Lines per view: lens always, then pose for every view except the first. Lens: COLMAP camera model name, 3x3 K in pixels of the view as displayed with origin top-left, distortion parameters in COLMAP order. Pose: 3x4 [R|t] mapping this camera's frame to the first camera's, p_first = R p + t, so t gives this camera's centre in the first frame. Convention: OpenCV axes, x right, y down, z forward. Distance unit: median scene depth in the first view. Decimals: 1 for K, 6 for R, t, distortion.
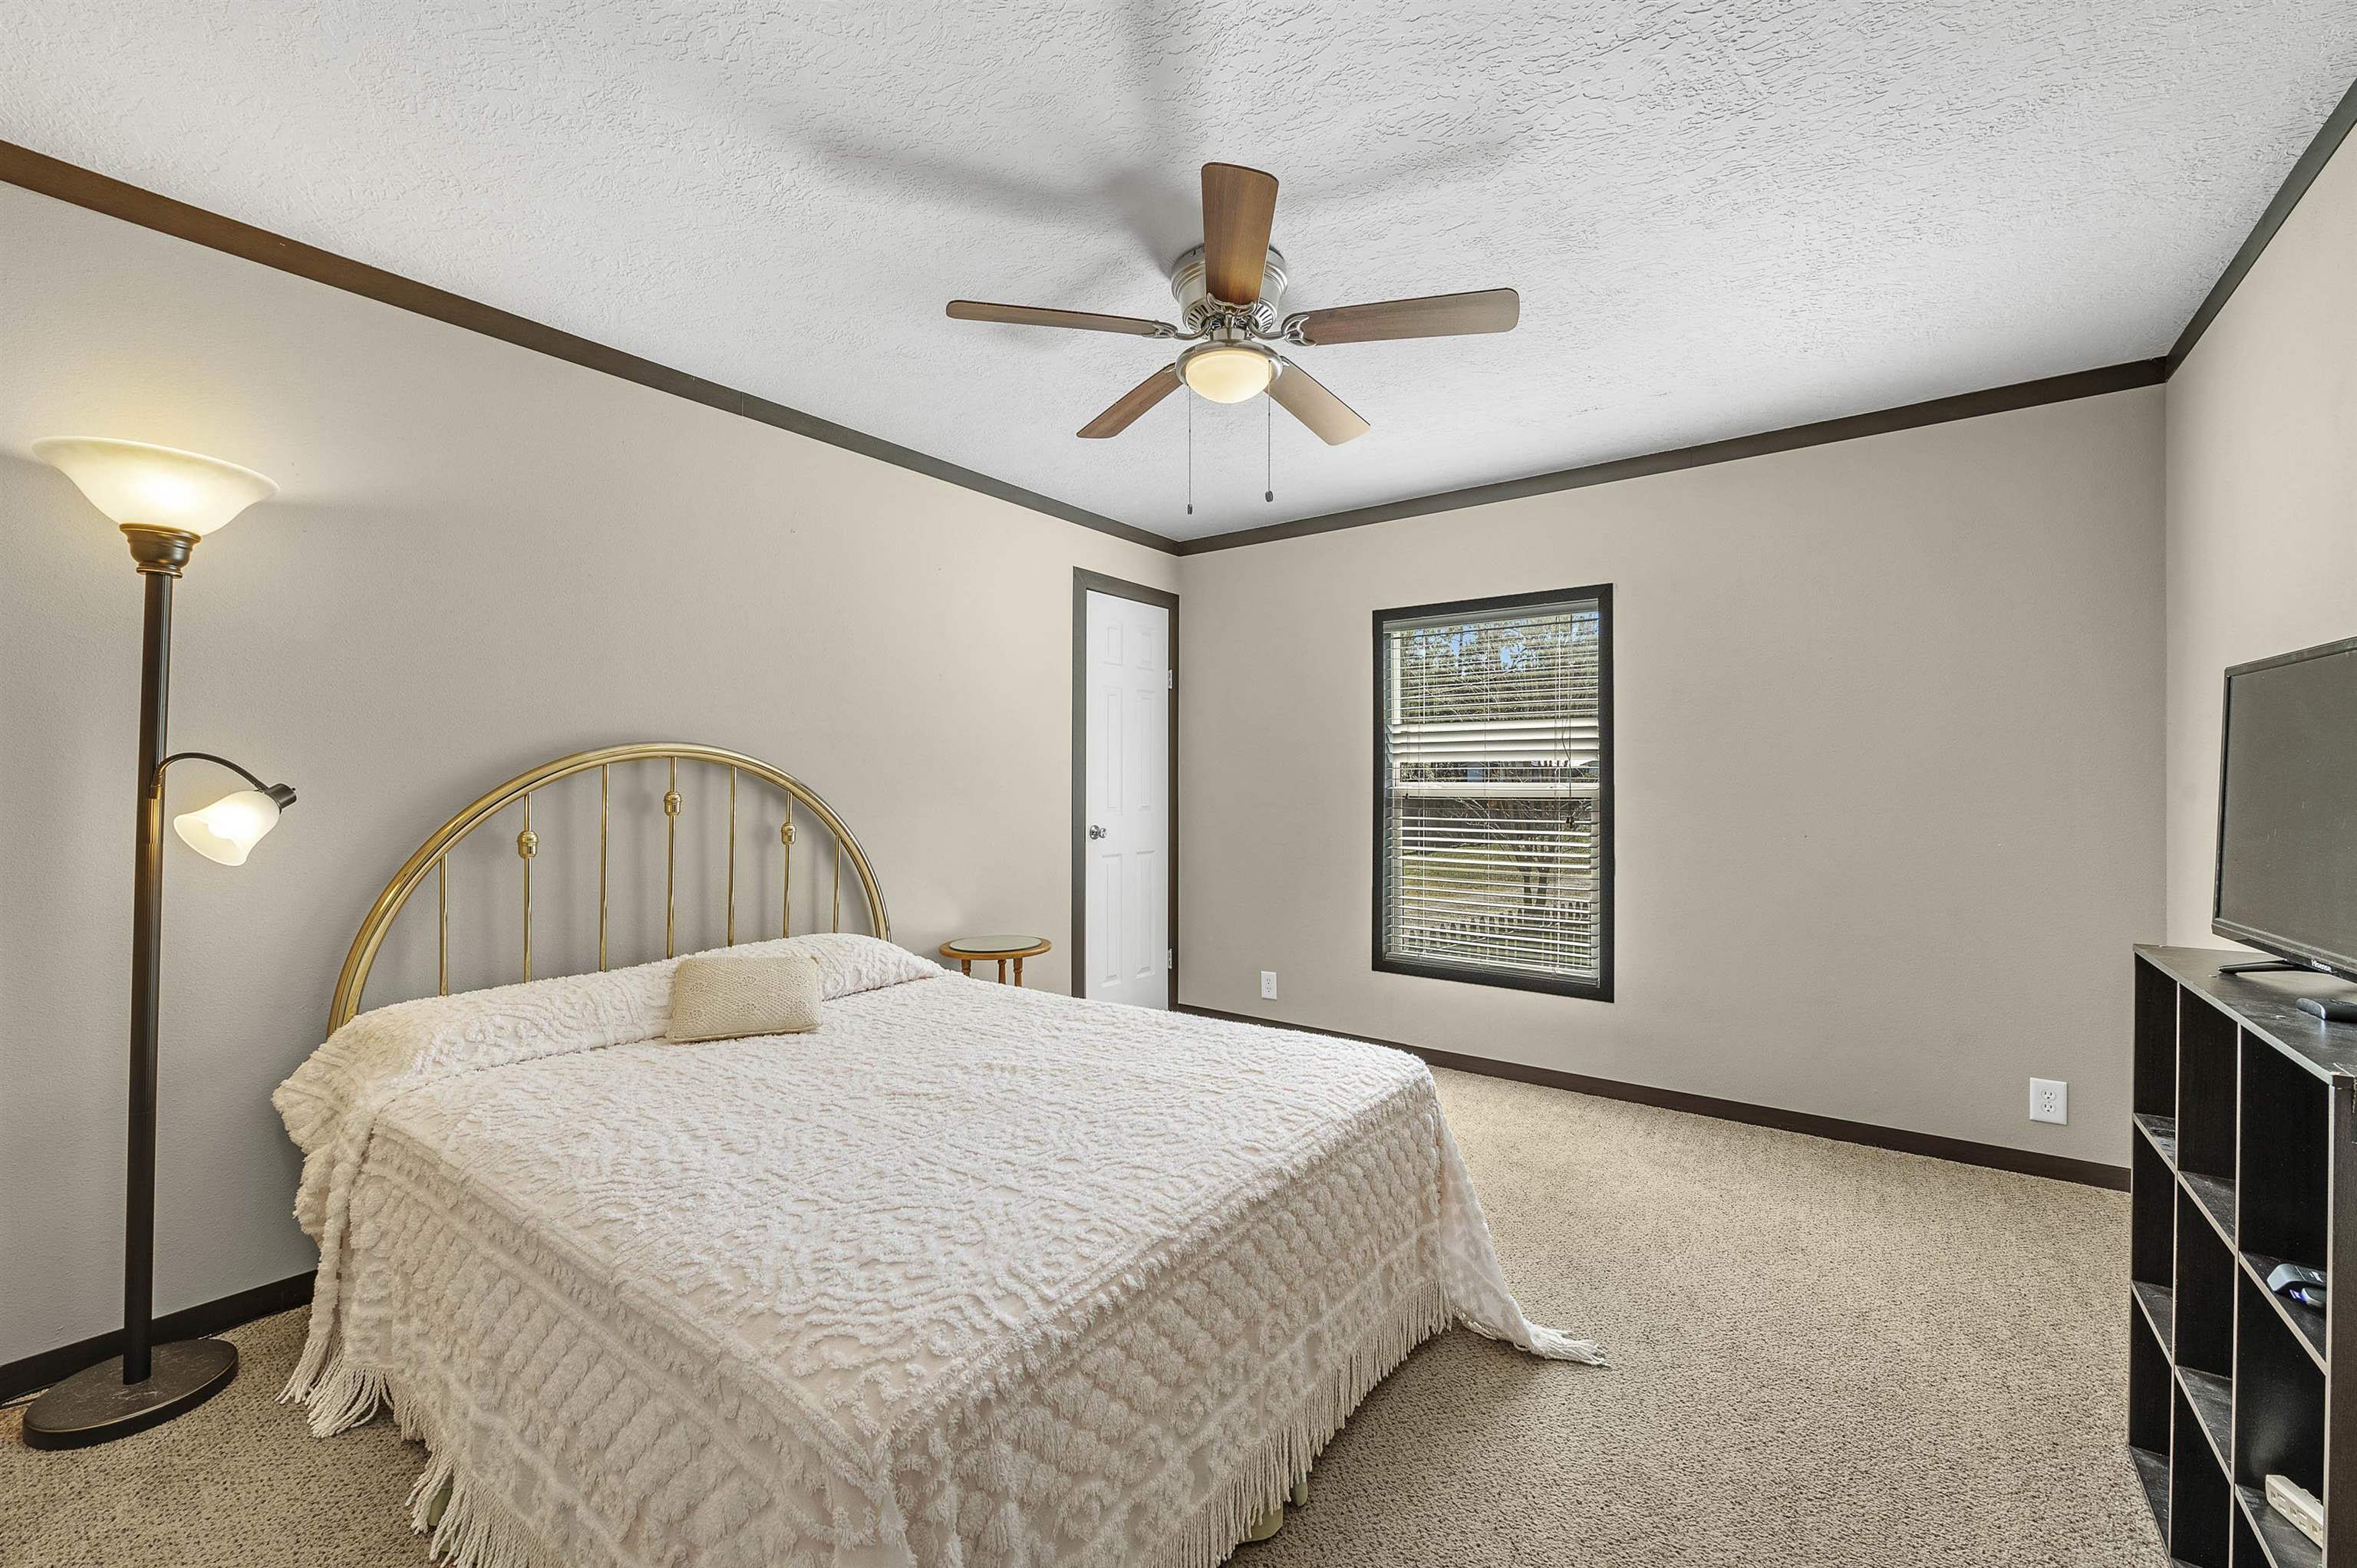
lens RADIAL K [[938.5, 0, 1167.7], [0, 938.5, 773.8], [0, 0, 1]] dist [-0.010135, -0.000463]
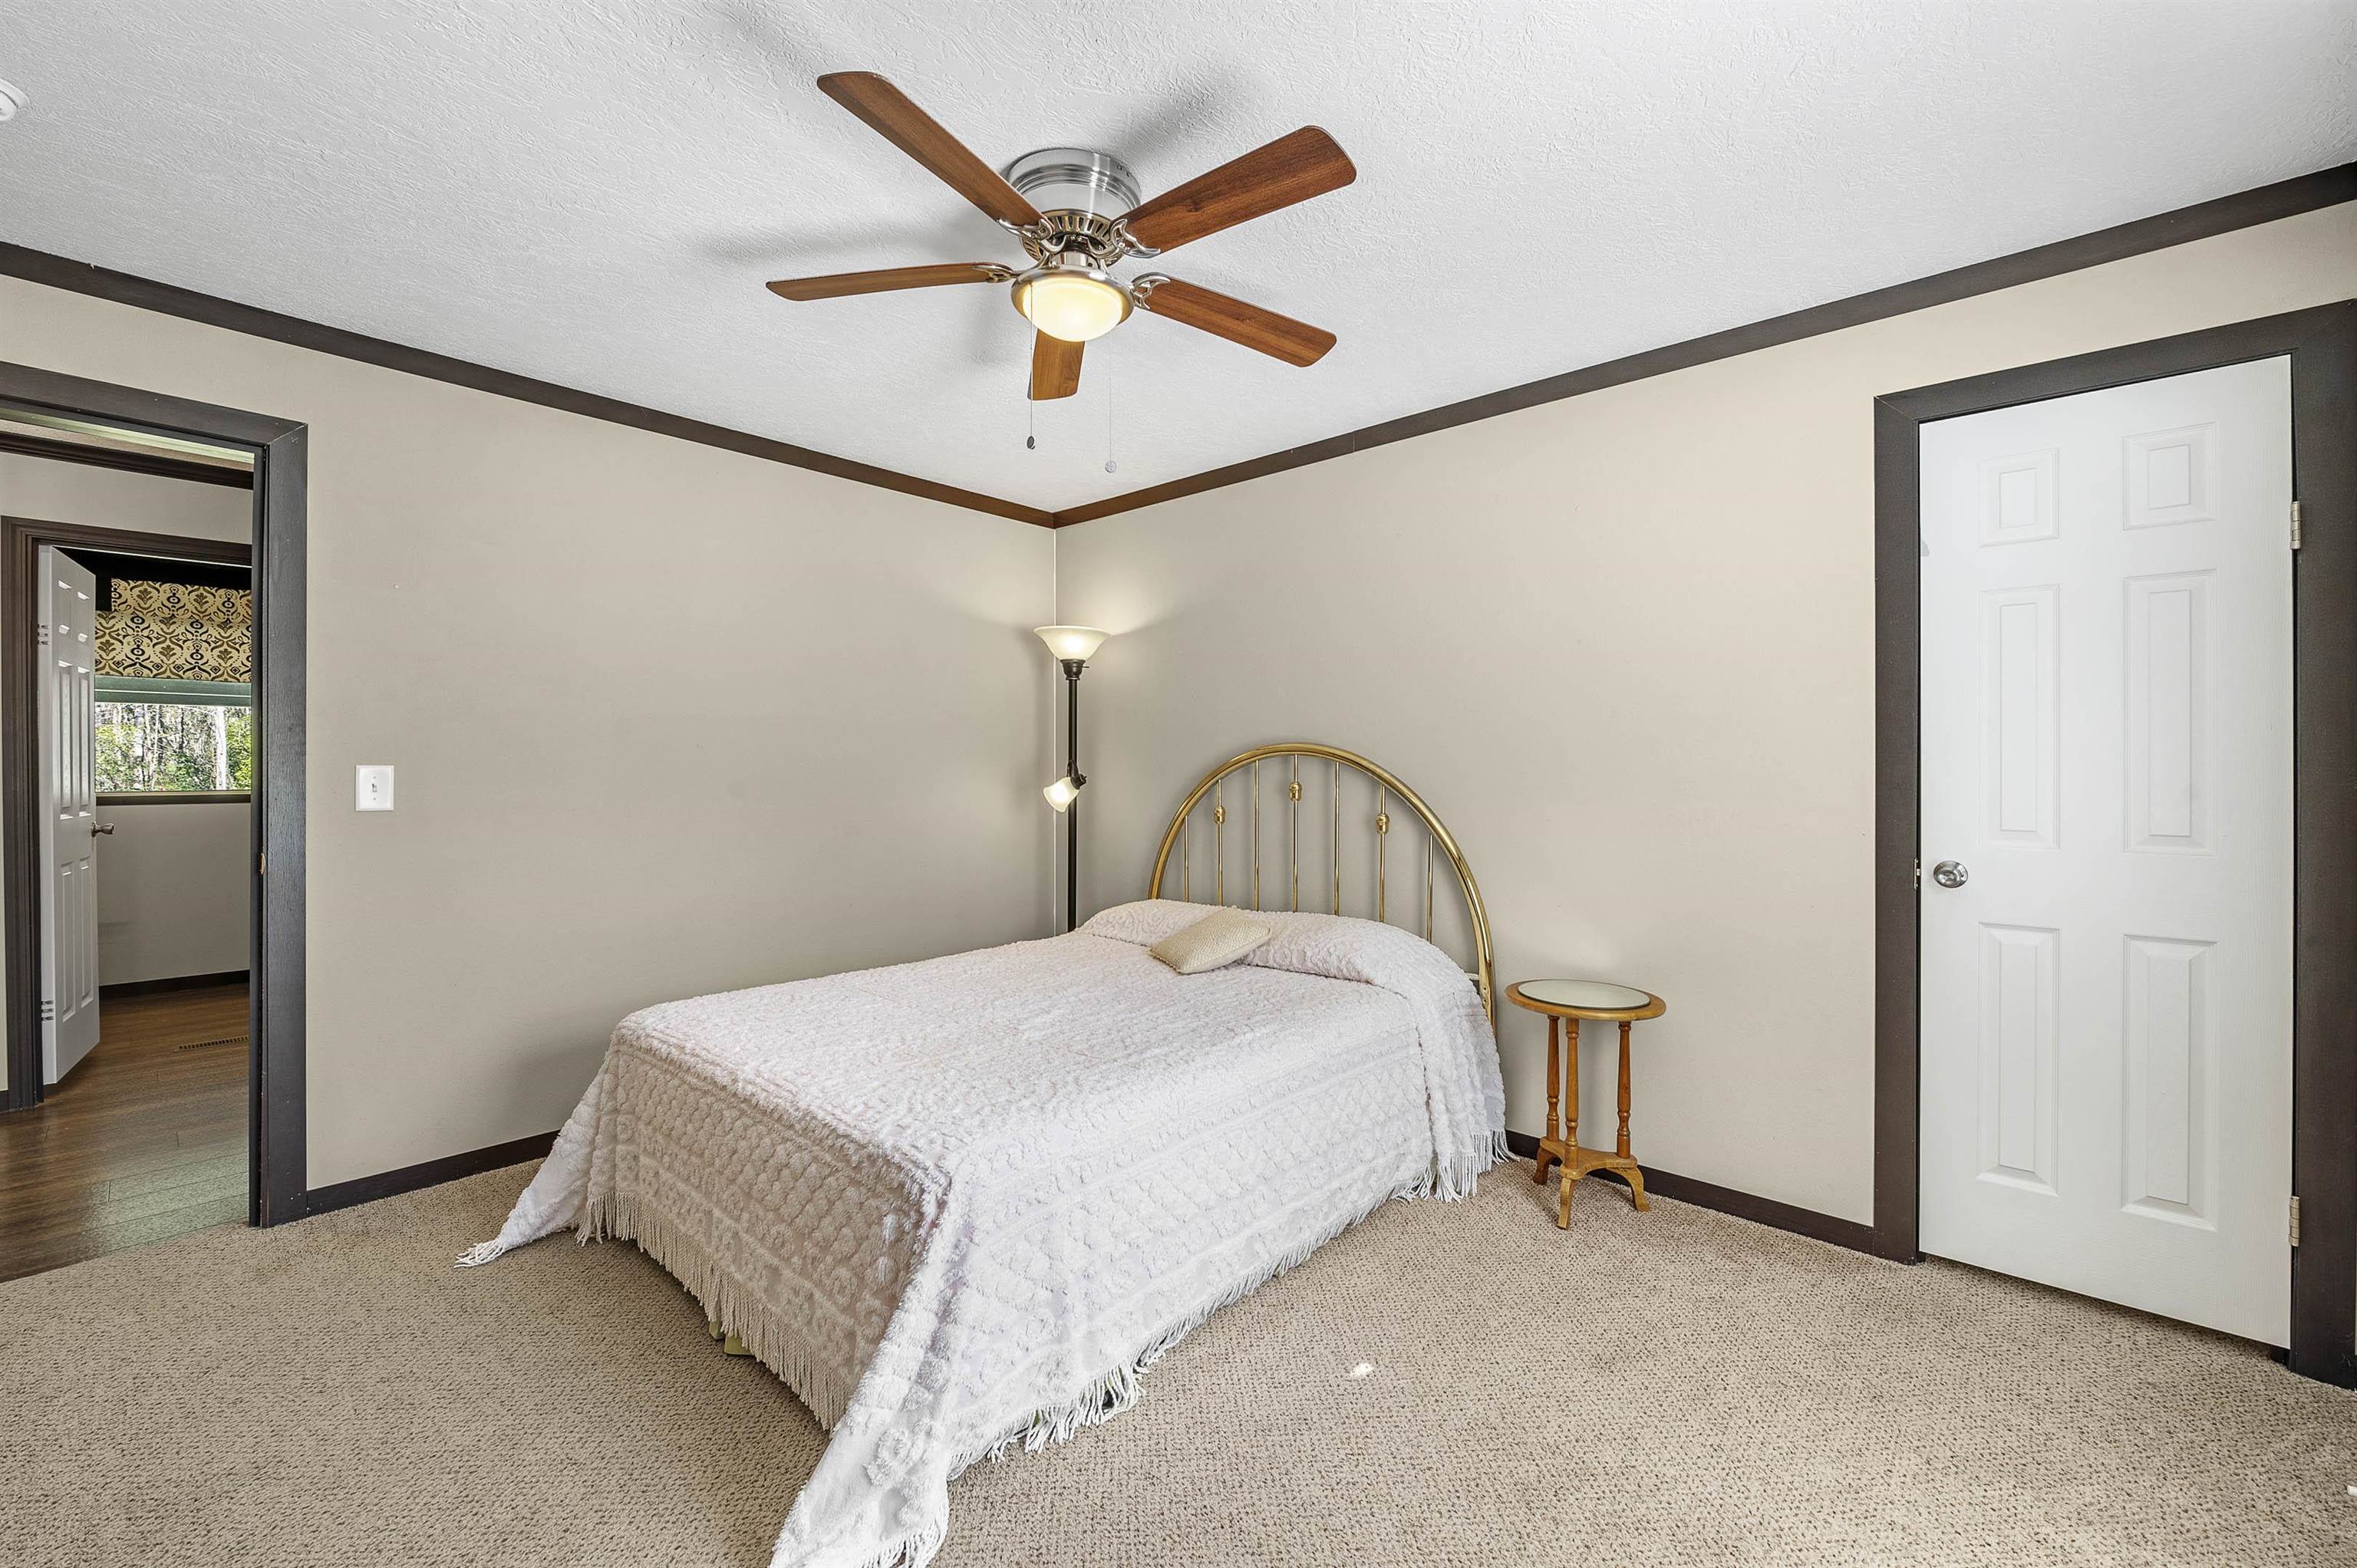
lens RADIAL K [[915.5, 0, 1178.5], [0, 915.5, 784.0], [0, 0, 1]] dist [-0.009234, -0.000088]
pose [[-0.064597, 0.007737, -0.997881, 0.652001], [0.000871, 0.999970, 0.007697, 0.010521], [0.997911, -0.000372, -0.064602, 0.840552]]
